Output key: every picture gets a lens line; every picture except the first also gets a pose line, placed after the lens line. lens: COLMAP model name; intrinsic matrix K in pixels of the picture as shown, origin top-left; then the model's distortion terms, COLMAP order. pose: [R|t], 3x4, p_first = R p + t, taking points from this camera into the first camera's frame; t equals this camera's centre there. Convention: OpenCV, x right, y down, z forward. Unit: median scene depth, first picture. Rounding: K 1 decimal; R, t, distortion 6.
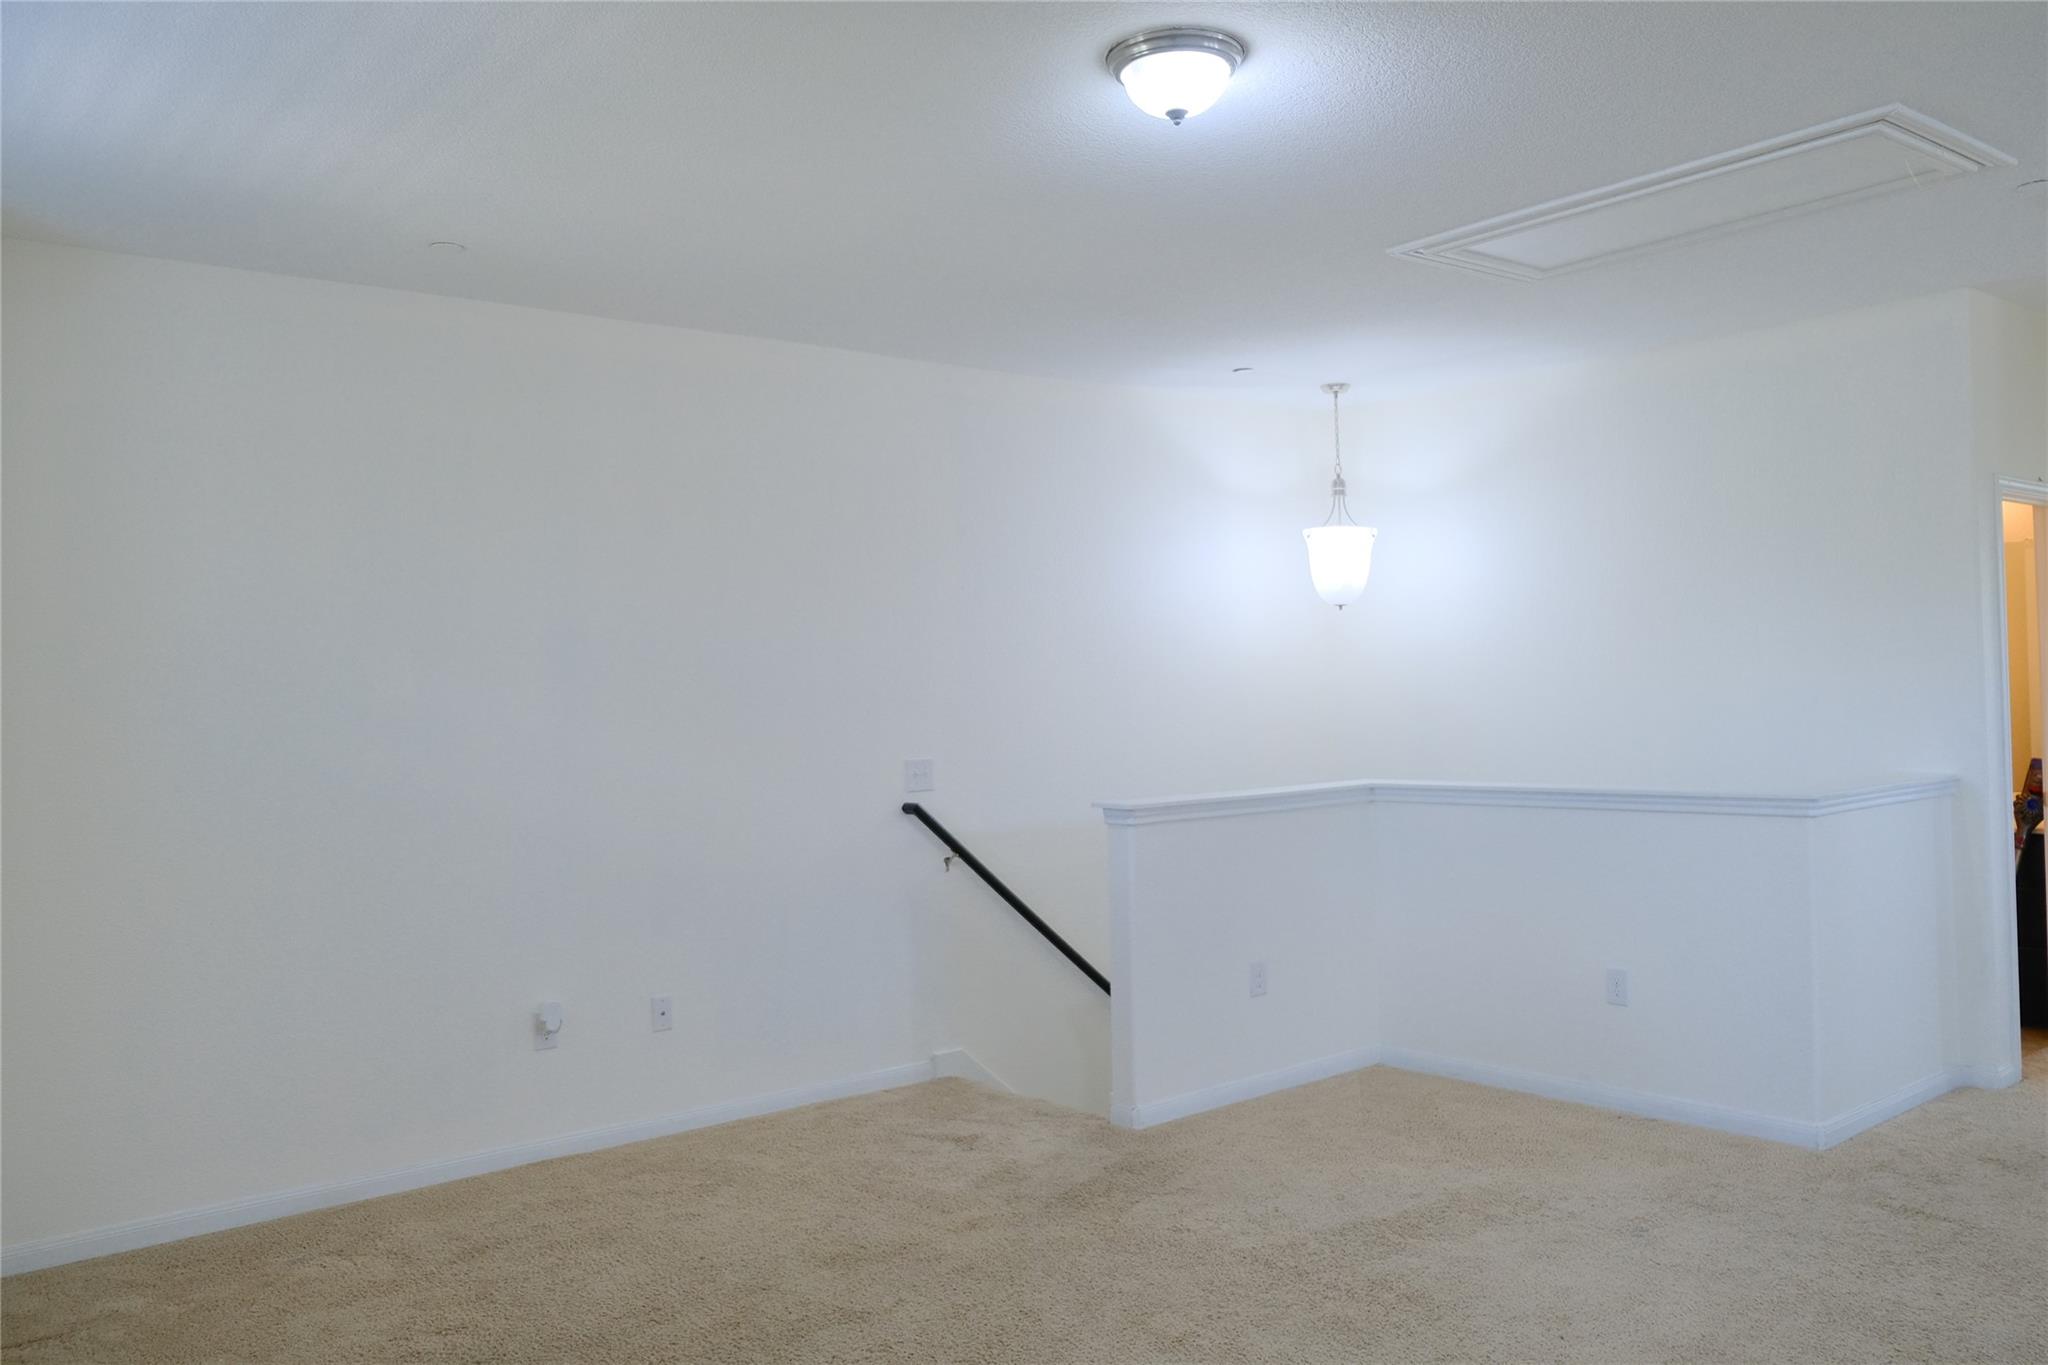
lens RADIAL K [[1600.8, 0, 1024.0], [0, 1600.8, 682.5], [0, 0, 1]] dist [-0.023195, 0.000223]
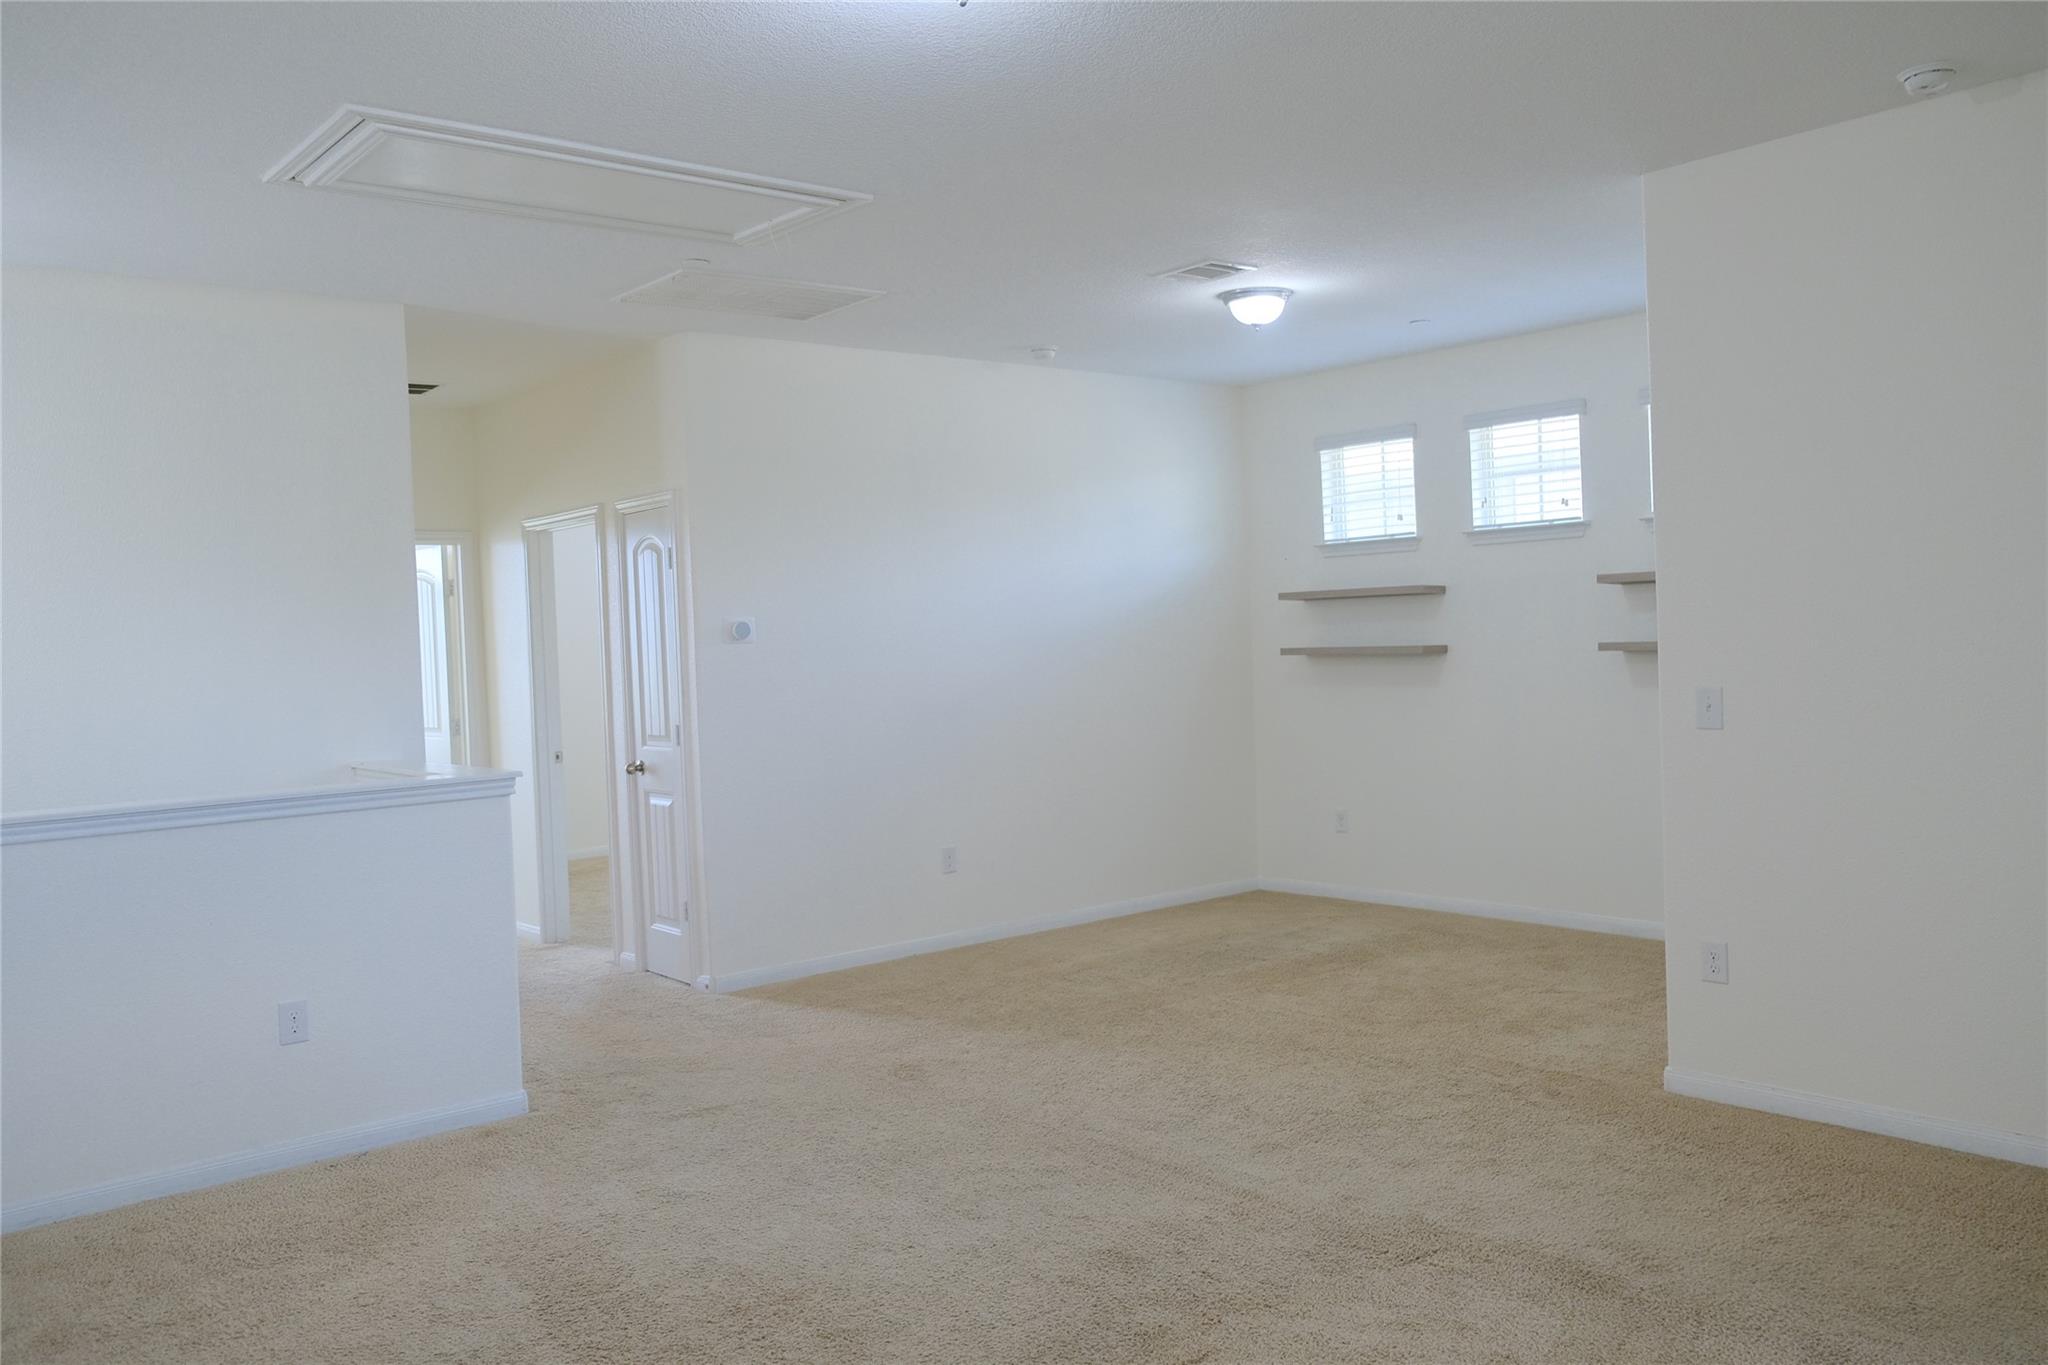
lens RADIAL K [[1600.8, 0, 1024.0], [0, 1600.8, 682.5], [0, 0, 1]] dist [-0.023195, 0.000223]
pose [[-0.021935, 0.003235, 0.999754, -0.496563], [0.032790, 0.999459, -0.002514, 0.022639], [-0.999222, 0.032727, -0.022029, 0.619764]]
